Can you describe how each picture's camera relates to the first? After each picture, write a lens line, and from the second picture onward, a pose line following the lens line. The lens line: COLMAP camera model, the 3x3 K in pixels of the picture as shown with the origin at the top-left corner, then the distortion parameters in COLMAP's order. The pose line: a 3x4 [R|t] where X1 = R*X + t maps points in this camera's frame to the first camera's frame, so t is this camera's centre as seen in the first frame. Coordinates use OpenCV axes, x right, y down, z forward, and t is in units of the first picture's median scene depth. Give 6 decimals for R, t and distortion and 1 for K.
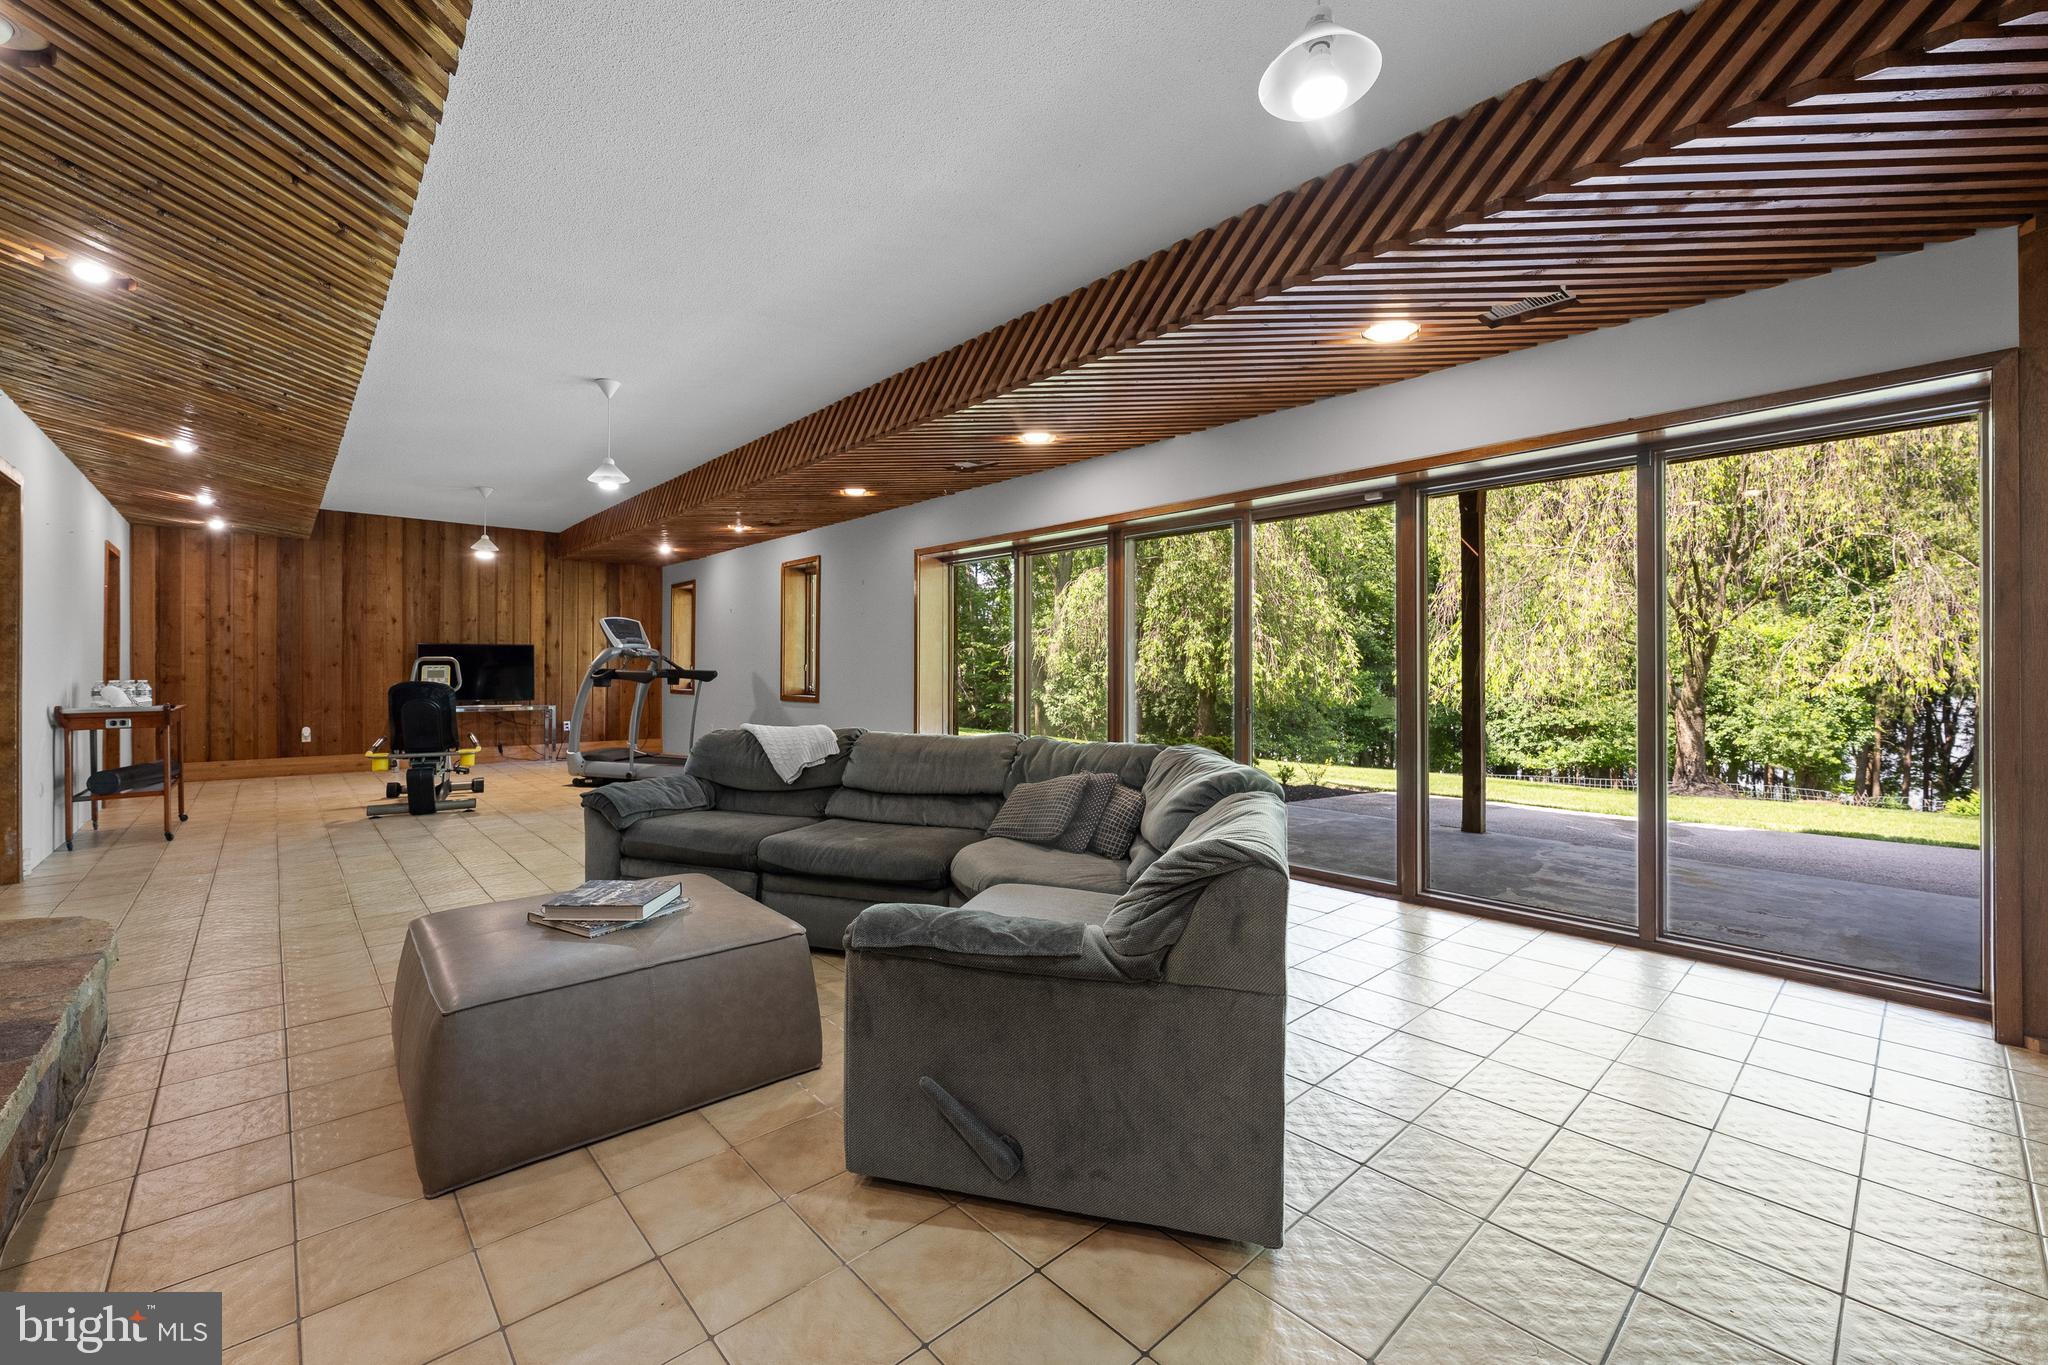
lens RADIAL K [[824.5, 0, 1013.0], [0, 824.5, 671.3], [0, 0, 1]] dist [-0.002573, -0.000201]
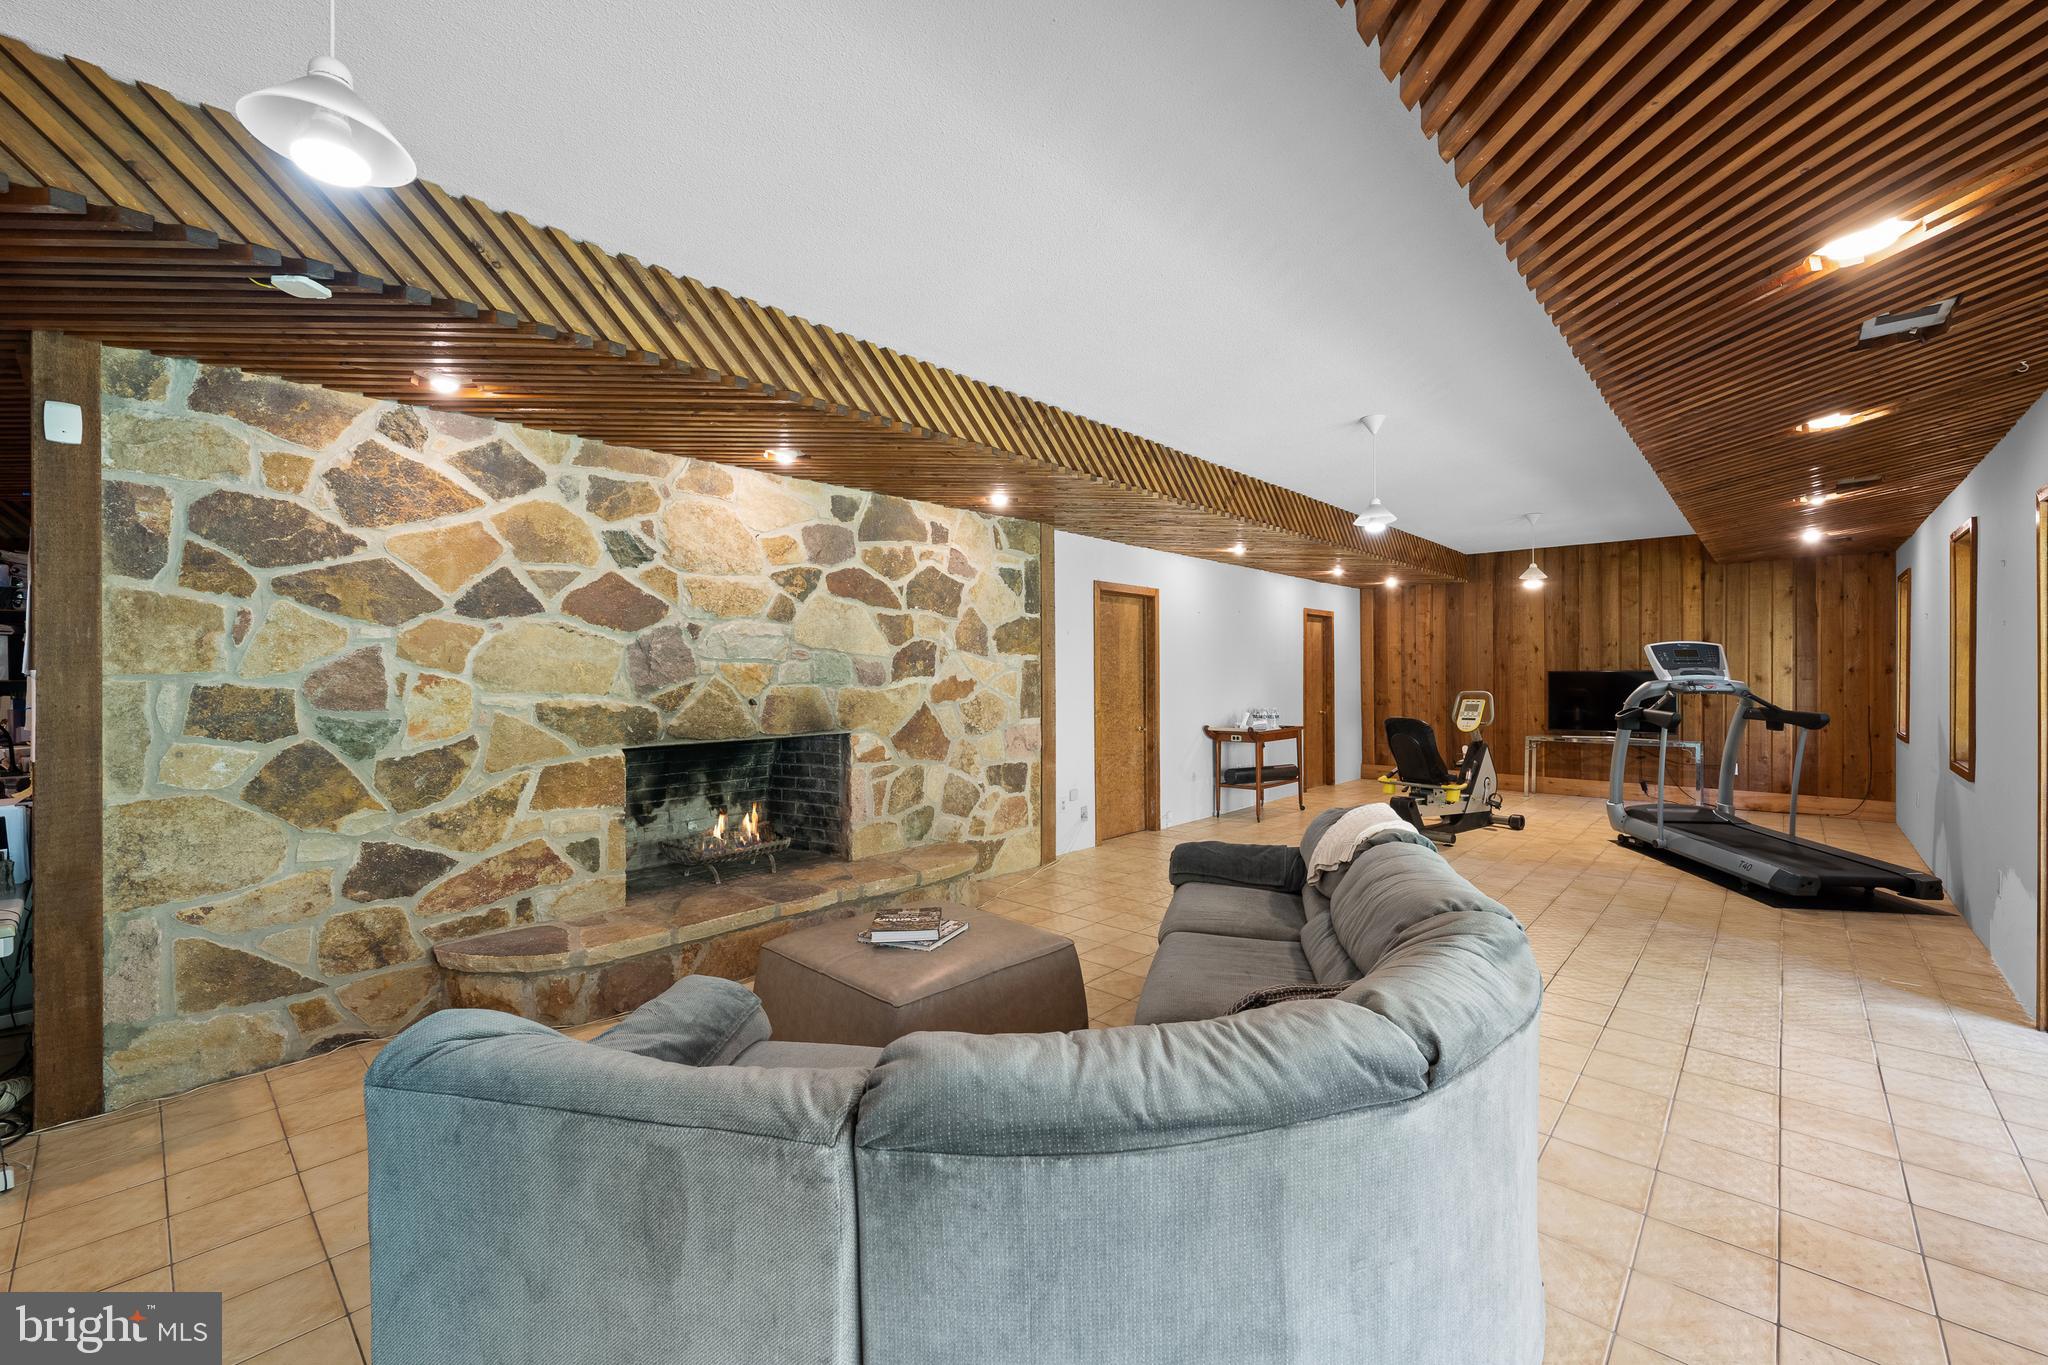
lens RADIAL K [[824.5, 0, 1025.9], [0, 824.5, 680.7], [0, 0, 1]] dist [-0.002573, -0.000201]
pose [[0.106980, 0.006350, -0.994241, 0.217306], [-0.000204, 0.999980, 0.006365, -0.029881], [0.994261, -0.000478, 0.106979, 0.267369]]
